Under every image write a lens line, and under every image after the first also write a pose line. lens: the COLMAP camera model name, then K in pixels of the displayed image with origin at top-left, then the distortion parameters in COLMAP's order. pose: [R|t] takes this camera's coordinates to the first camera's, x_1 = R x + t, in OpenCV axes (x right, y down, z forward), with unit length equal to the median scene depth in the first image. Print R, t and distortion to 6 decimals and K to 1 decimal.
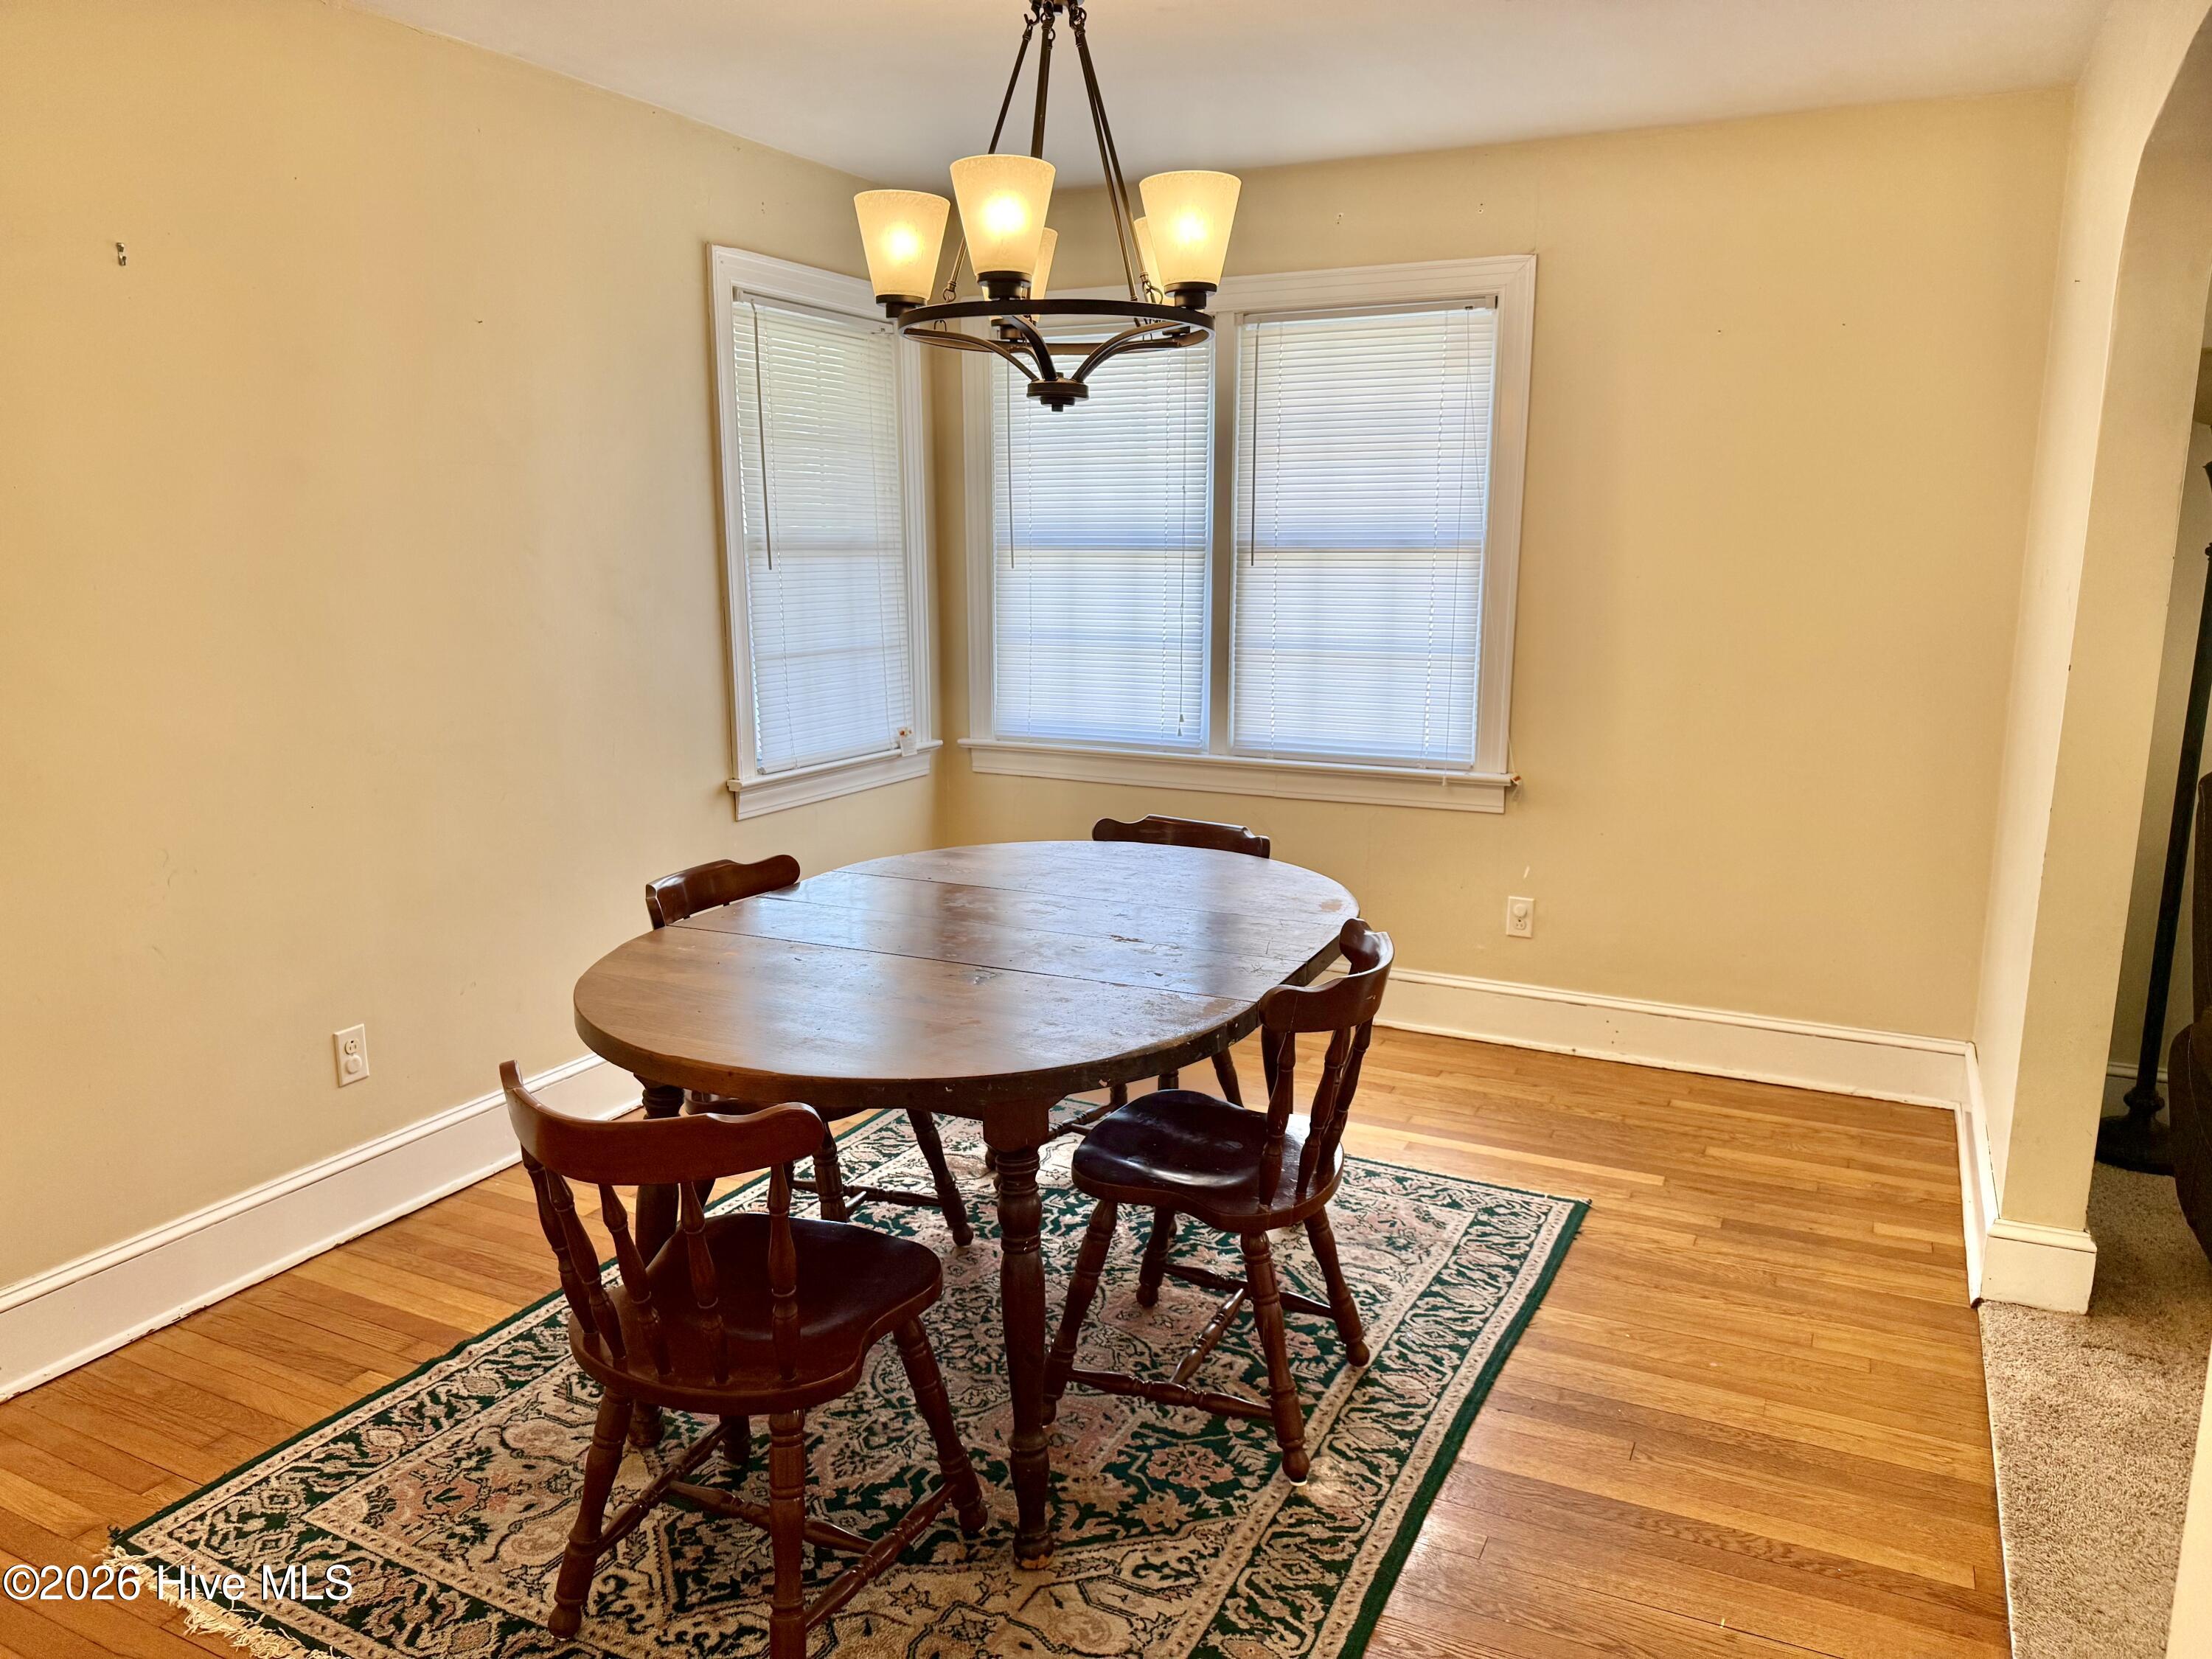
lens RADIAL K [[1566.0, 0, 1108.7], [0, 1566.0, 845.8], [0, 0, 1]] dist [0.079938, -0.097403]
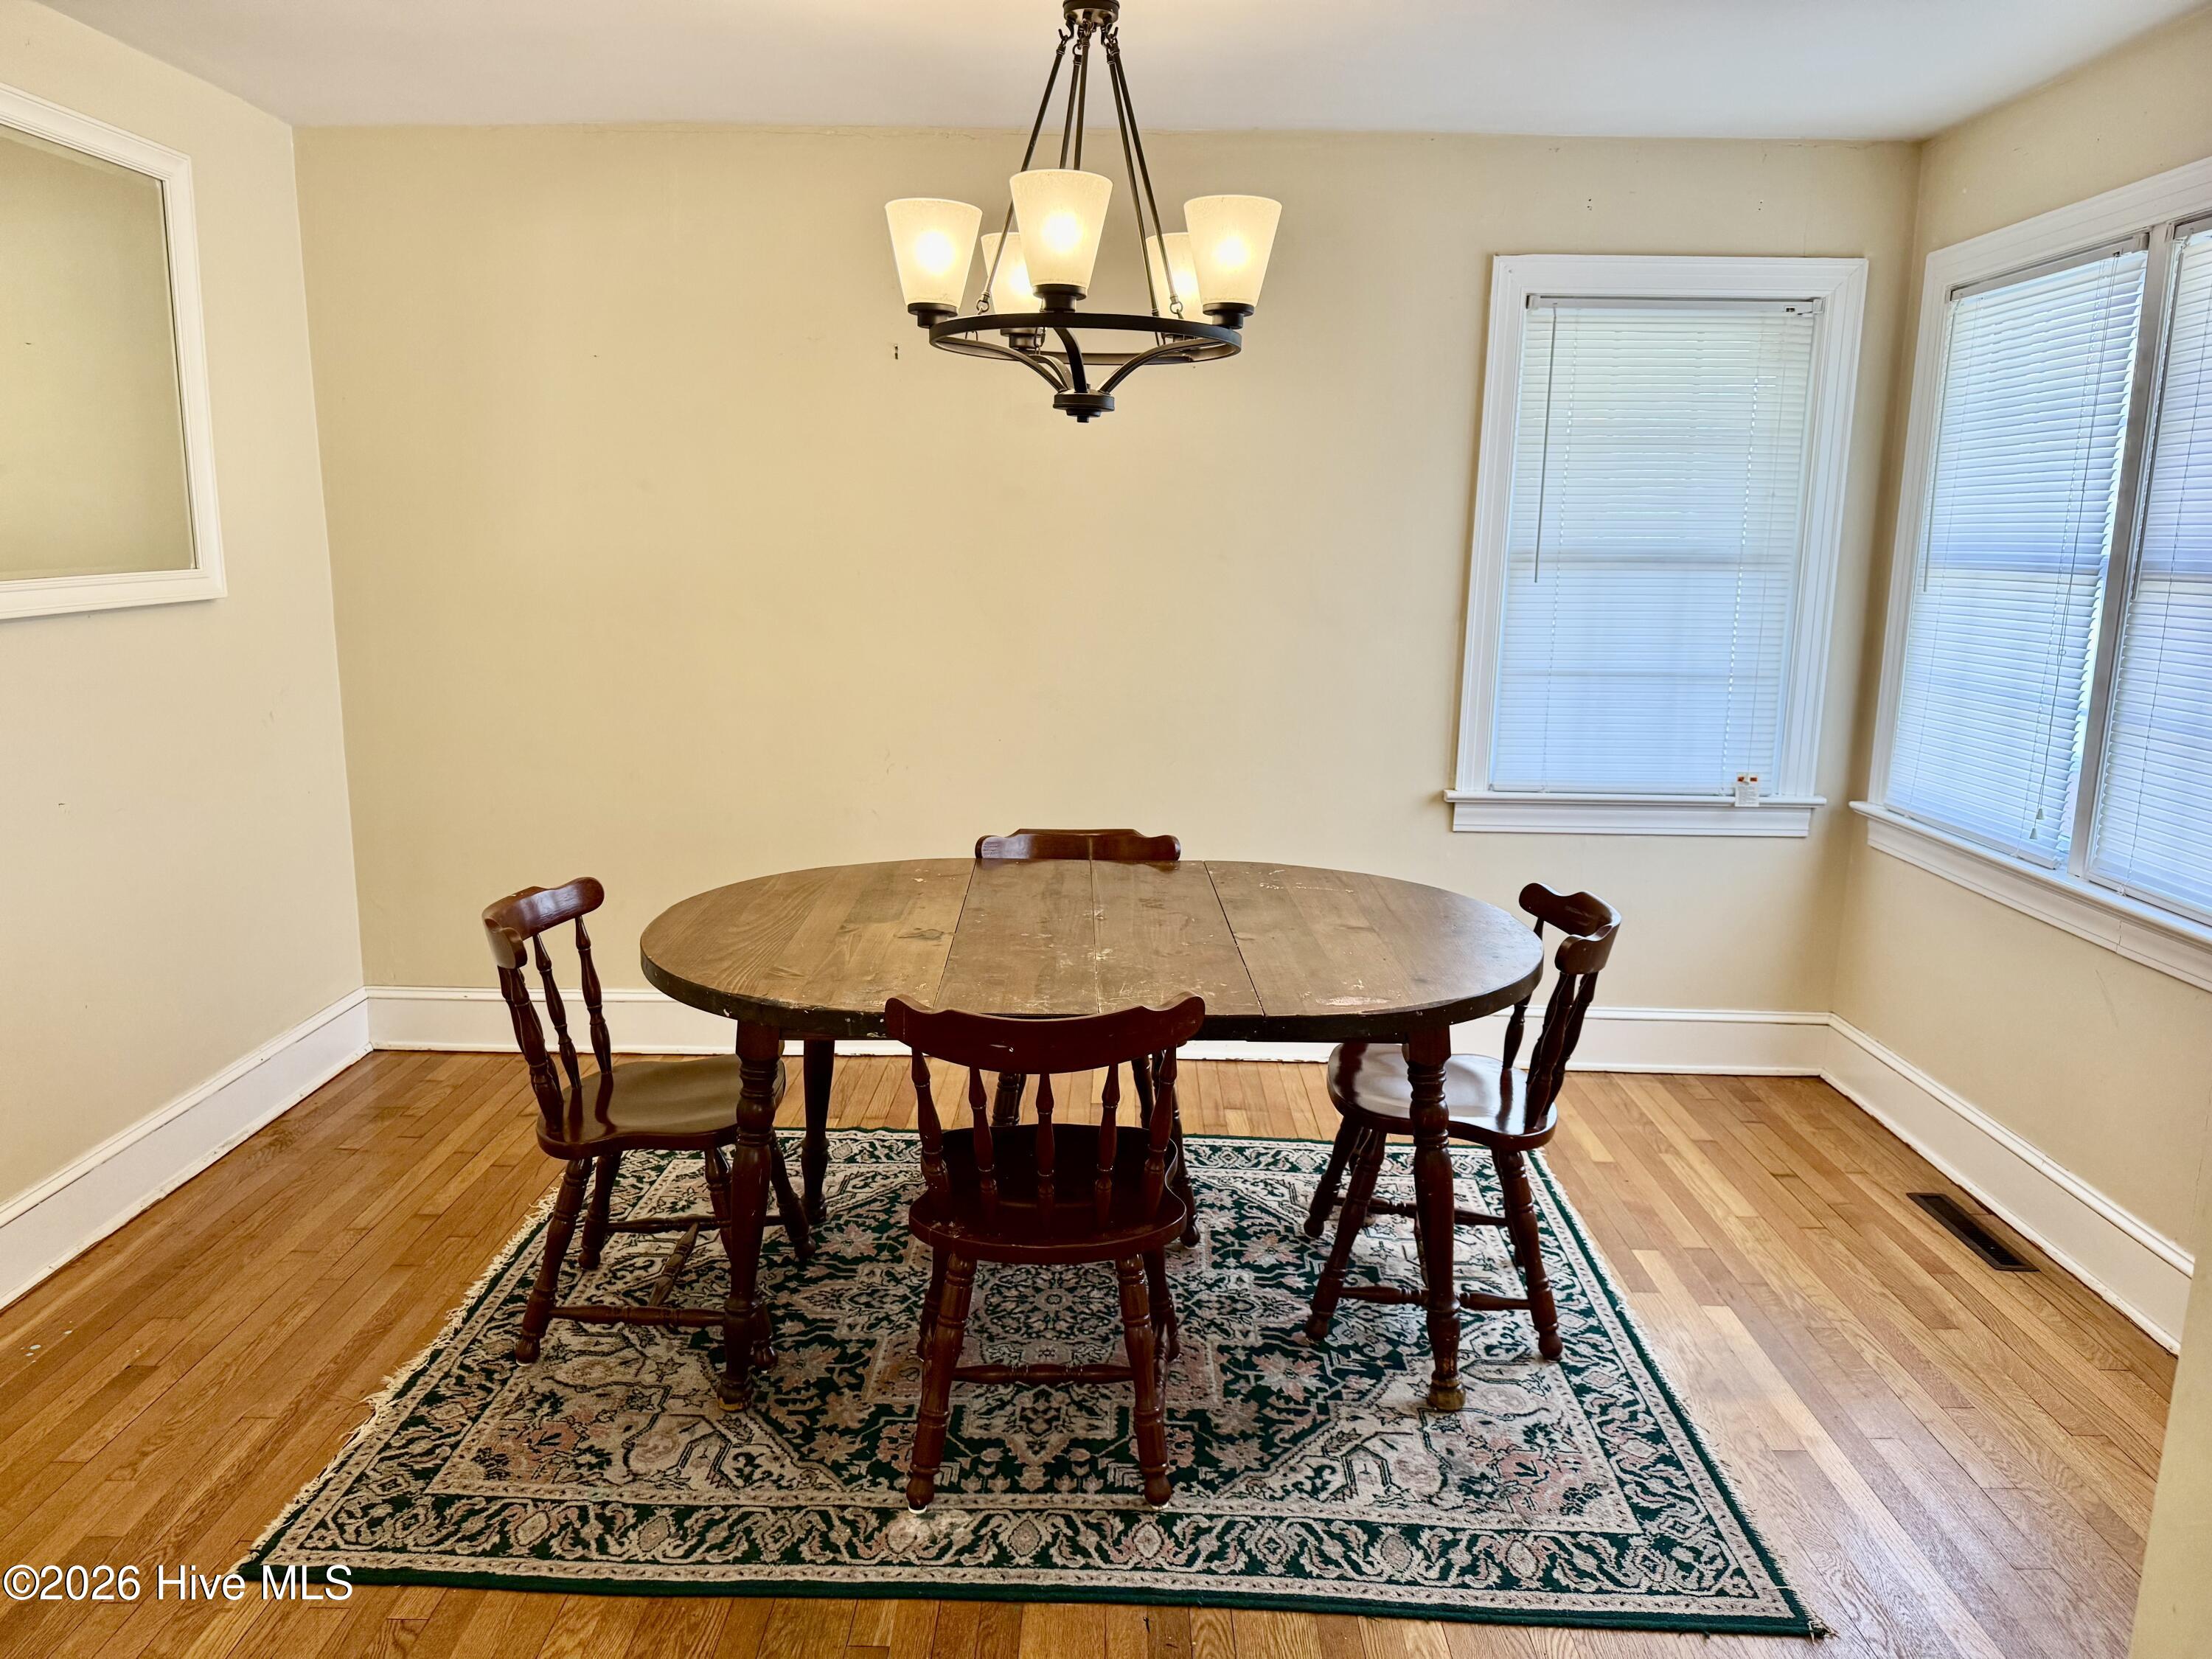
lens RADIAL K [[1566.0, 0, 1089.7], [0, 1566.0, 837.5], [0, 0, 1]] dist [0.079938, -0.097403]
pose [[0.422084, 0.176932, -0.889123, 0.760423], [-0.189684, 0.976297, 0.104233, -0.099239], [0.886490, 0.124657, 0.445641, 0.479494]]
